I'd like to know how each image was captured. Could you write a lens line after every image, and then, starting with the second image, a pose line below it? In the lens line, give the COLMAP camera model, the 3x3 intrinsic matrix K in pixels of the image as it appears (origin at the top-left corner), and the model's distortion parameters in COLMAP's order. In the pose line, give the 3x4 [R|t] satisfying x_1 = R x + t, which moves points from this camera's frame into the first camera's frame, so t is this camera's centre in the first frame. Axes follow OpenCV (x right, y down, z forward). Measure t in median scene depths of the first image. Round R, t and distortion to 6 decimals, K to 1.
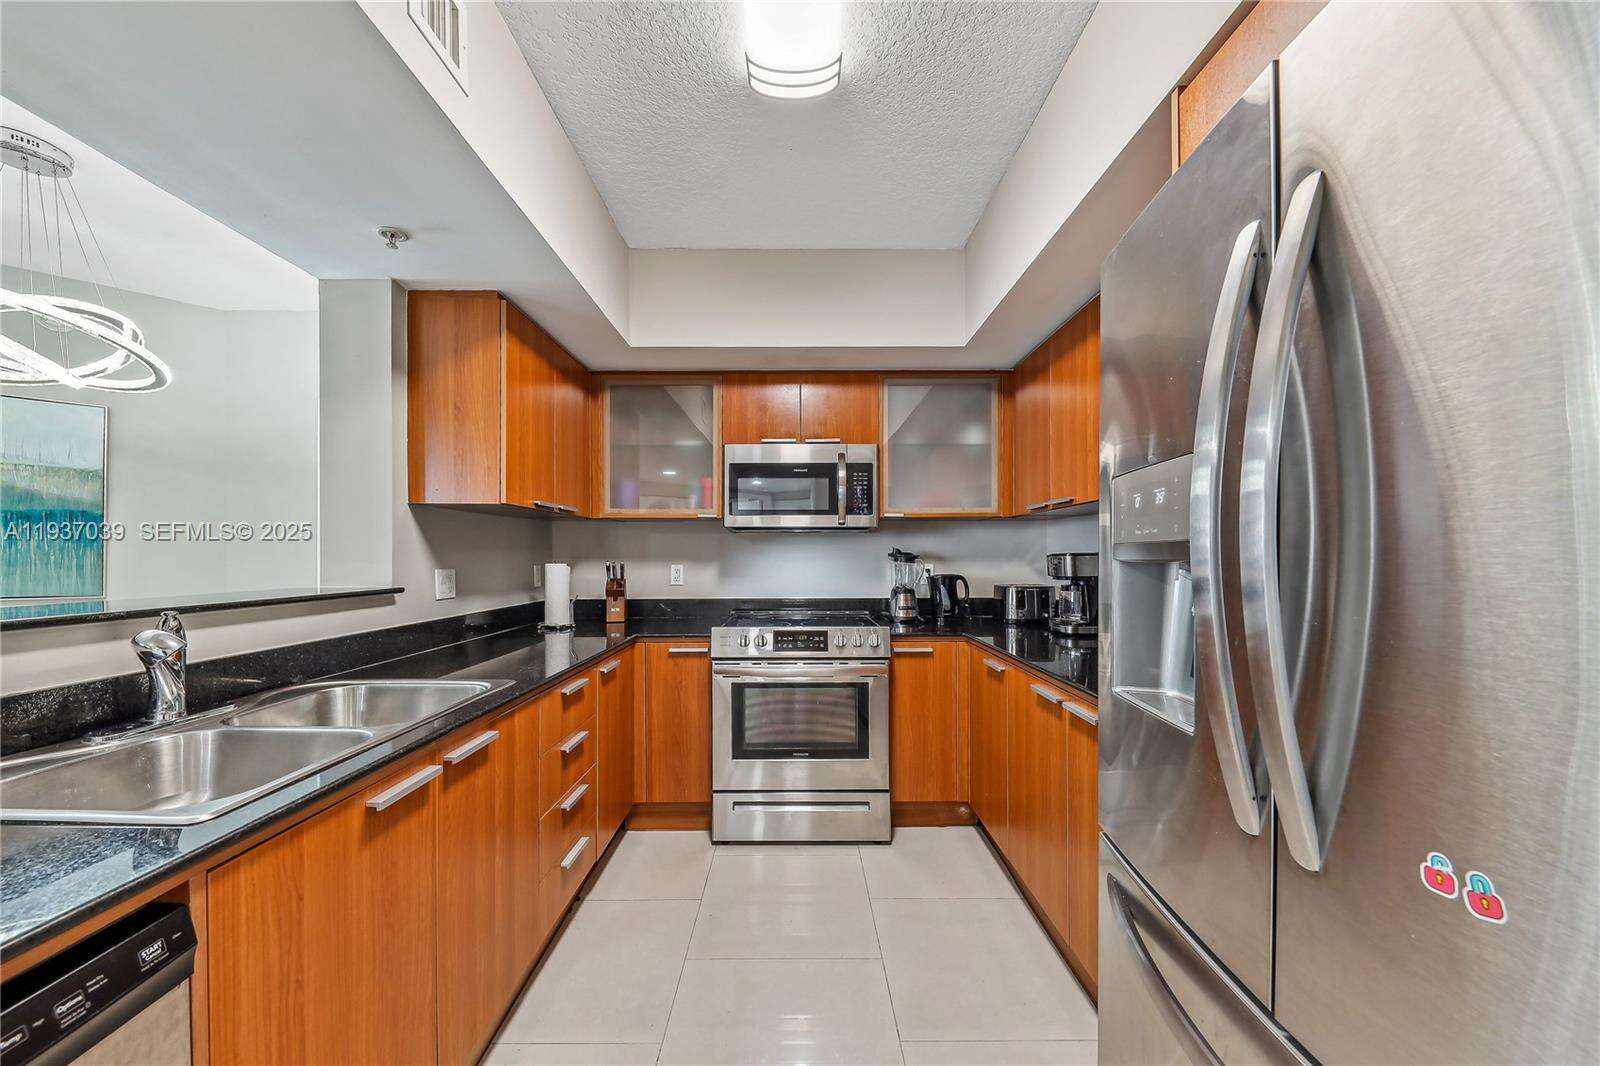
lens RADIAL K [[562.4, 0, 795.4], [0, 562.4, 557.1], [0, 0, 1]] dist [0.003379, -0.001639]
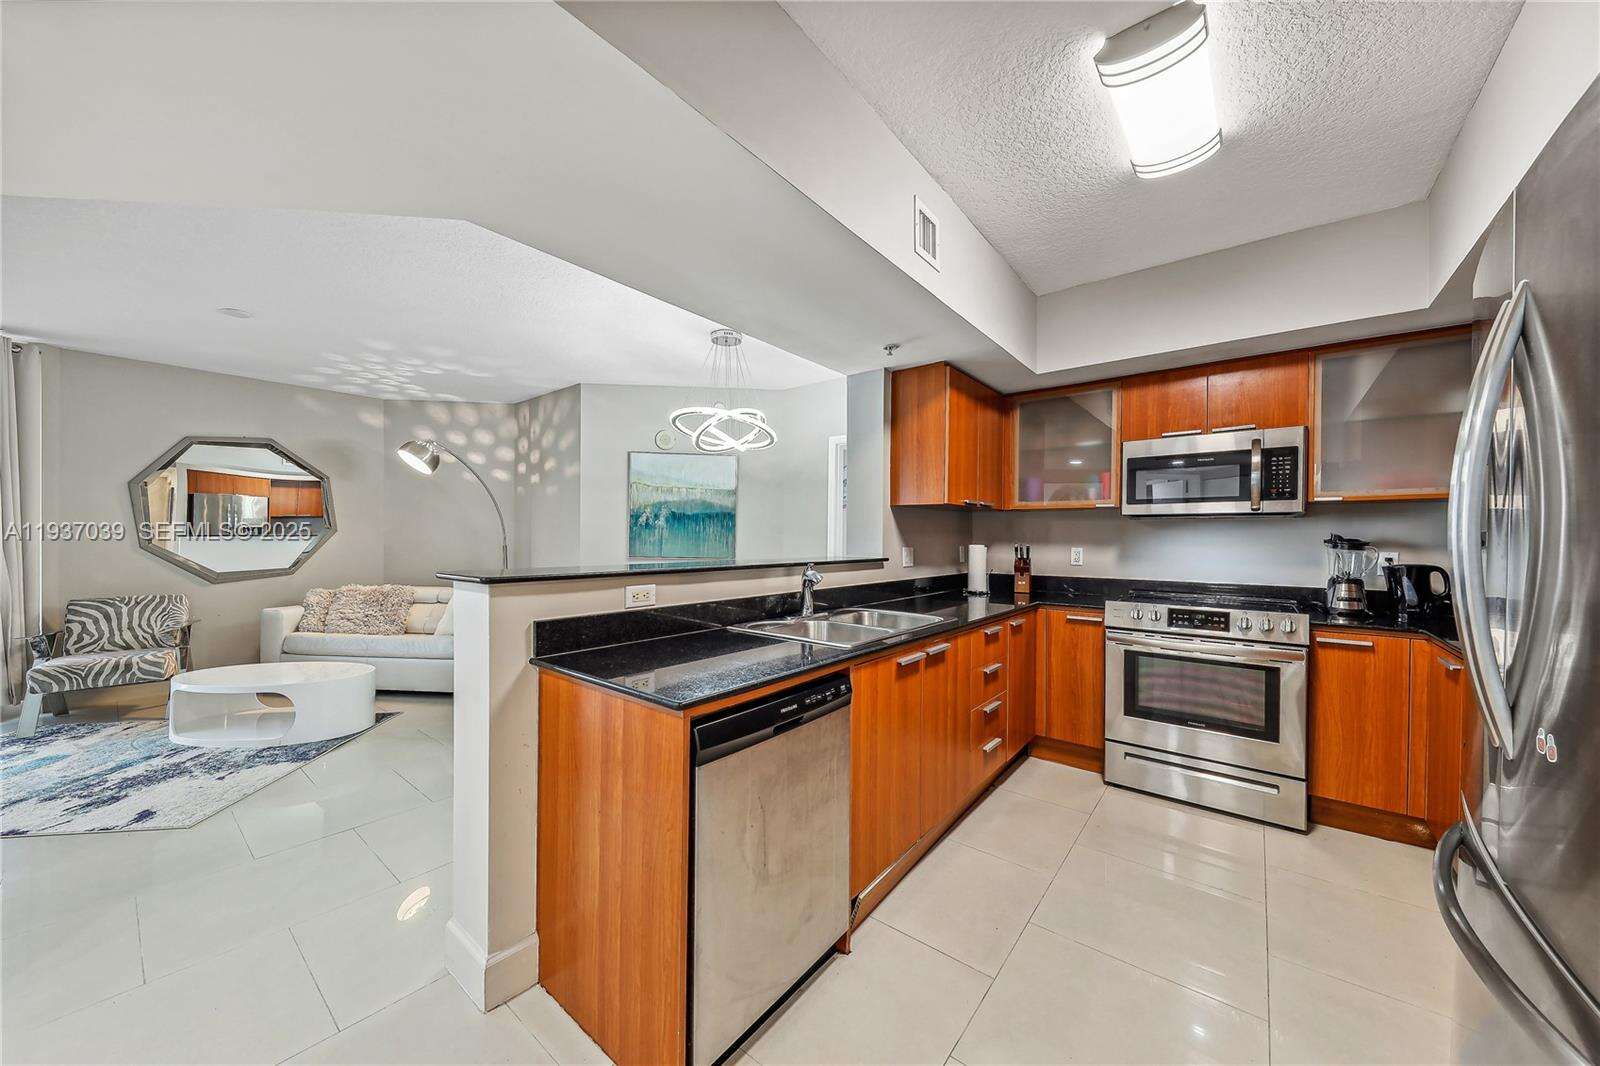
lens RADIAL K [[562.4, 0, 796.1], [0, 562.4, 540.4], [0, 0, 1]] dist [0.003379, -0.001639]
pose [[0.771517, 0.011424, -0.636106, 0.101528], [-0.010544, 0.999931, 0.005169, -0.001267], [0.636121, 0.002719, 0.771584, -0.332785]]
